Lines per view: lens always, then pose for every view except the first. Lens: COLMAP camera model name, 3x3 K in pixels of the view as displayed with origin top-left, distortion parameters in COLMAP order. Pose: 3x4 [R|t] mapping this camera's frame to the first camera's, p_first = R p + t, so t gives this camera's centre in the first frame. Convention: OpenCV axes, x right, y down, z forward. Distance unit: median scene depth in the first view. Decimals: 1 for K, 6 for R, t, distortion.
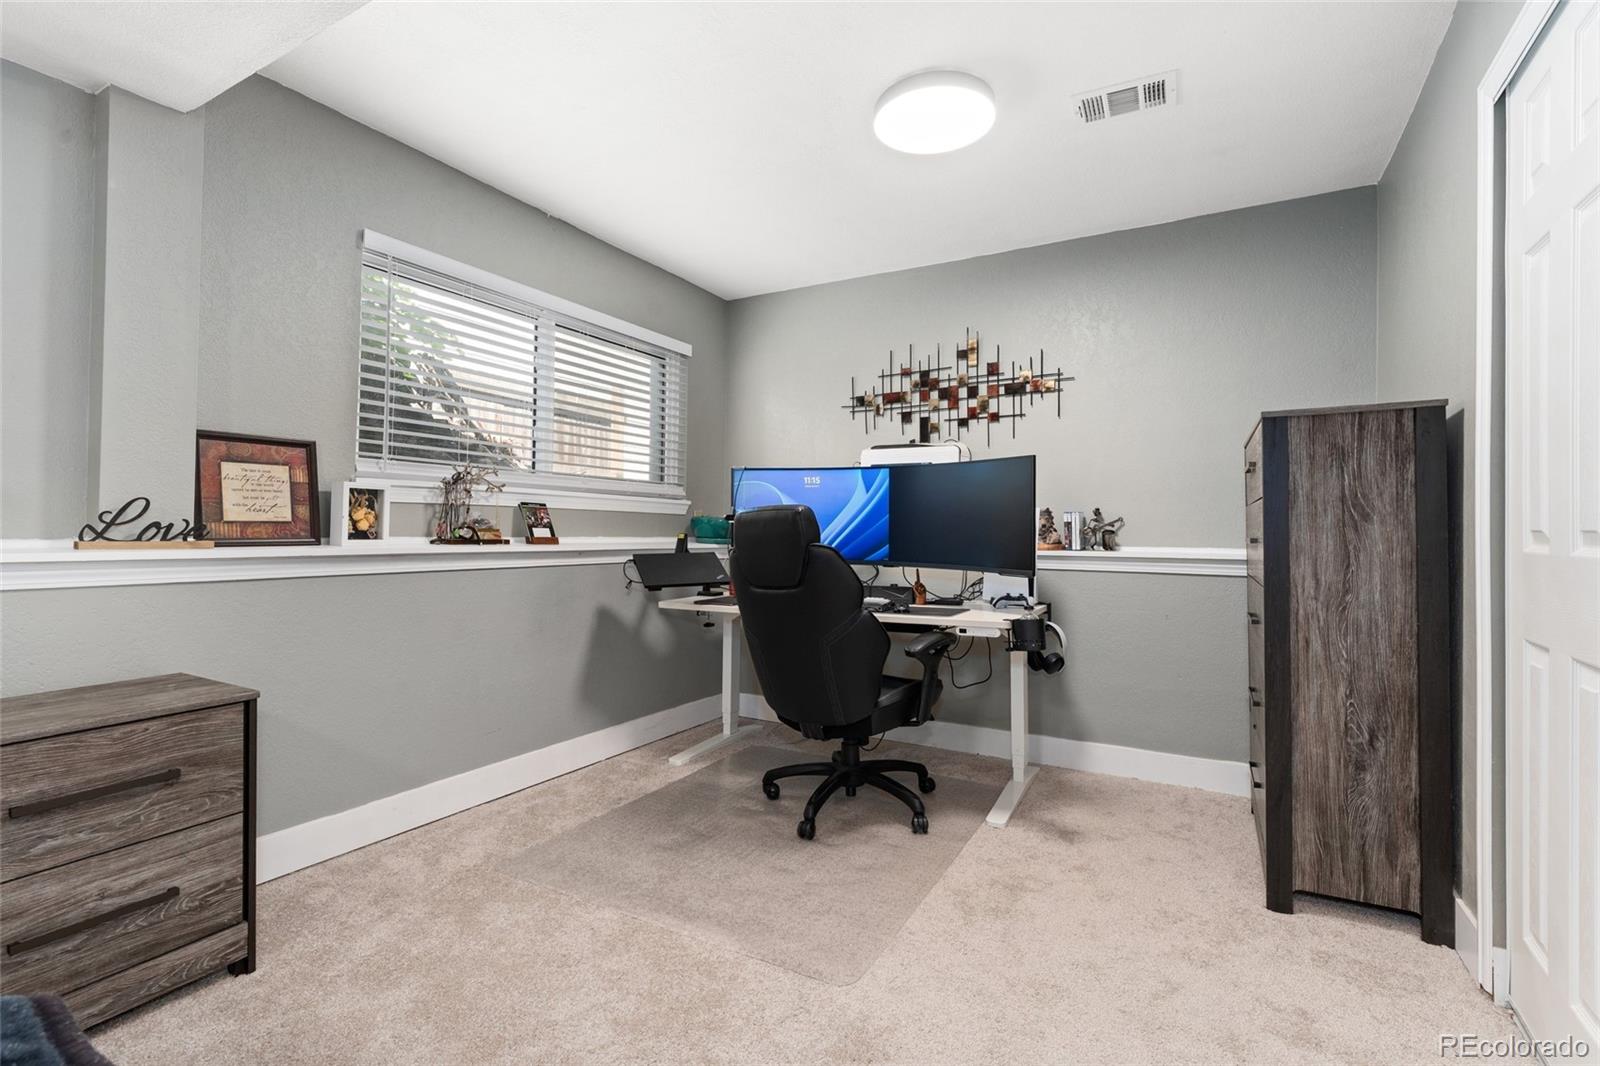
lens RADIAL K [[766.2, 0, 795.6], [0, 766.2, 531.8], [0, 0, 1]] dist [0.003480, 0.000379]
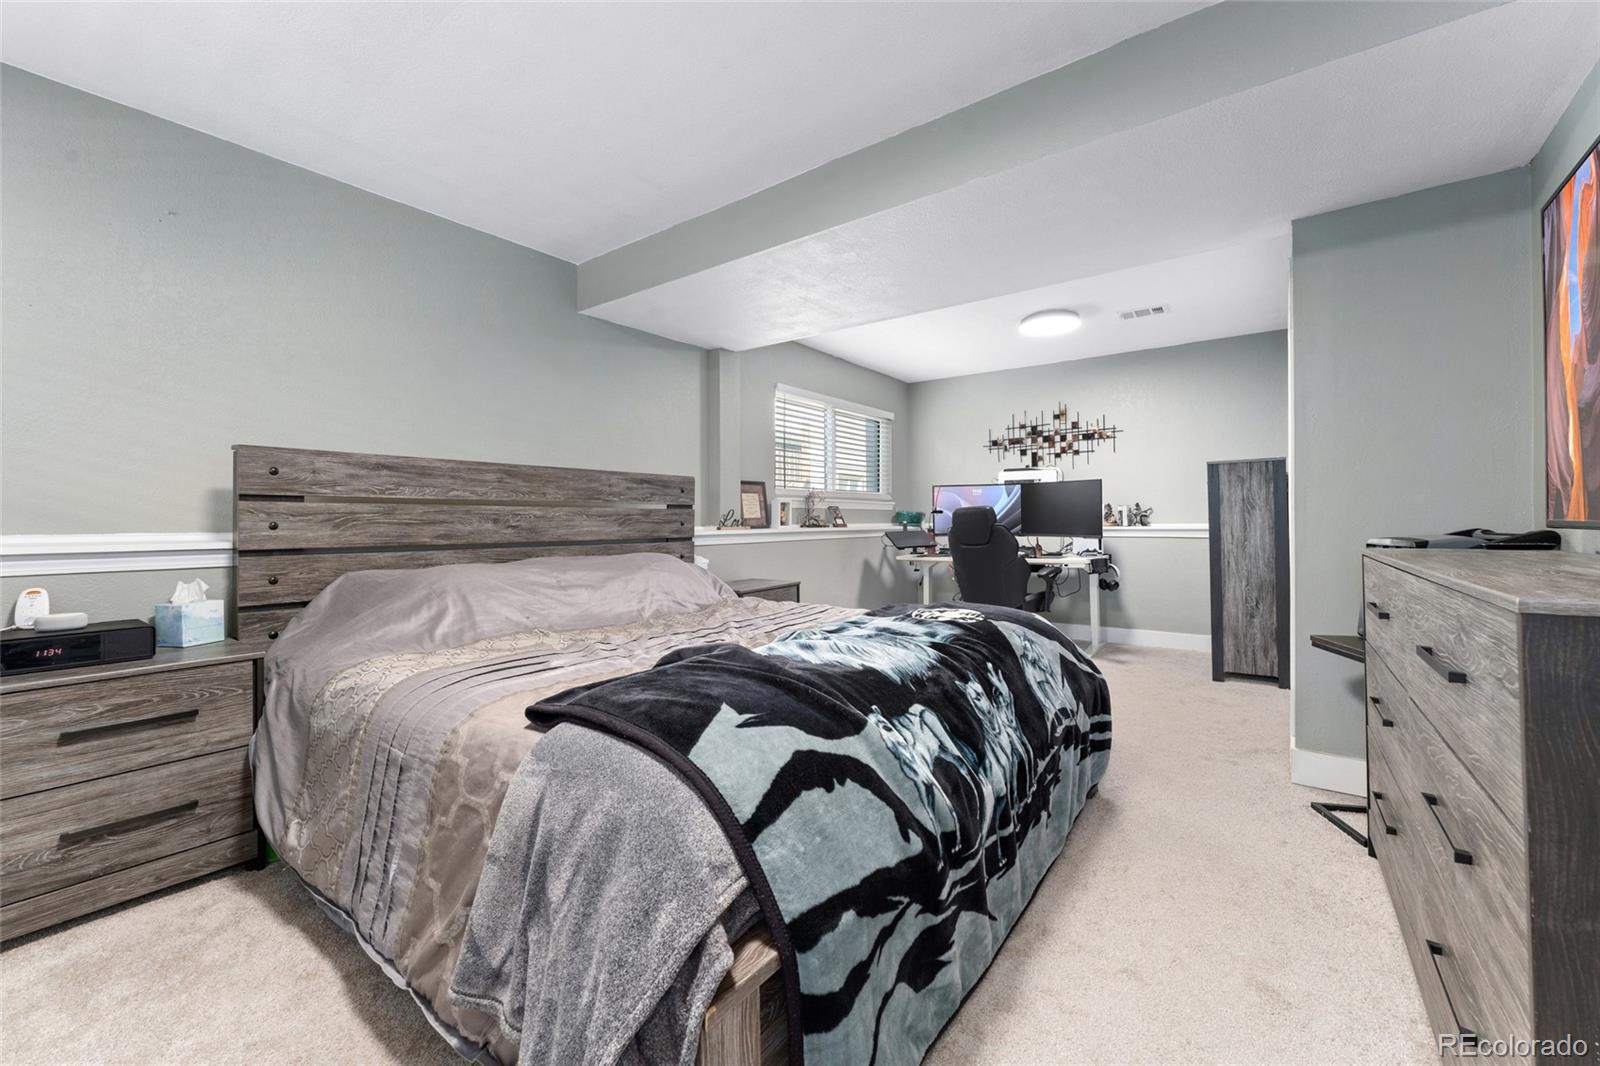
lens RADIAL K [[646.5, 0, 806.7], [0, 646.5, 522.3], [0, 0, 1]] dist [0.003460, 0.000225]
pose [[0.992445, -0.017021, -0.121503, -0.211310], [0.017449, 0.999845, 0.002463, -0.001925], [0.121442, -0.004564, 0.992588, -0.657111]]
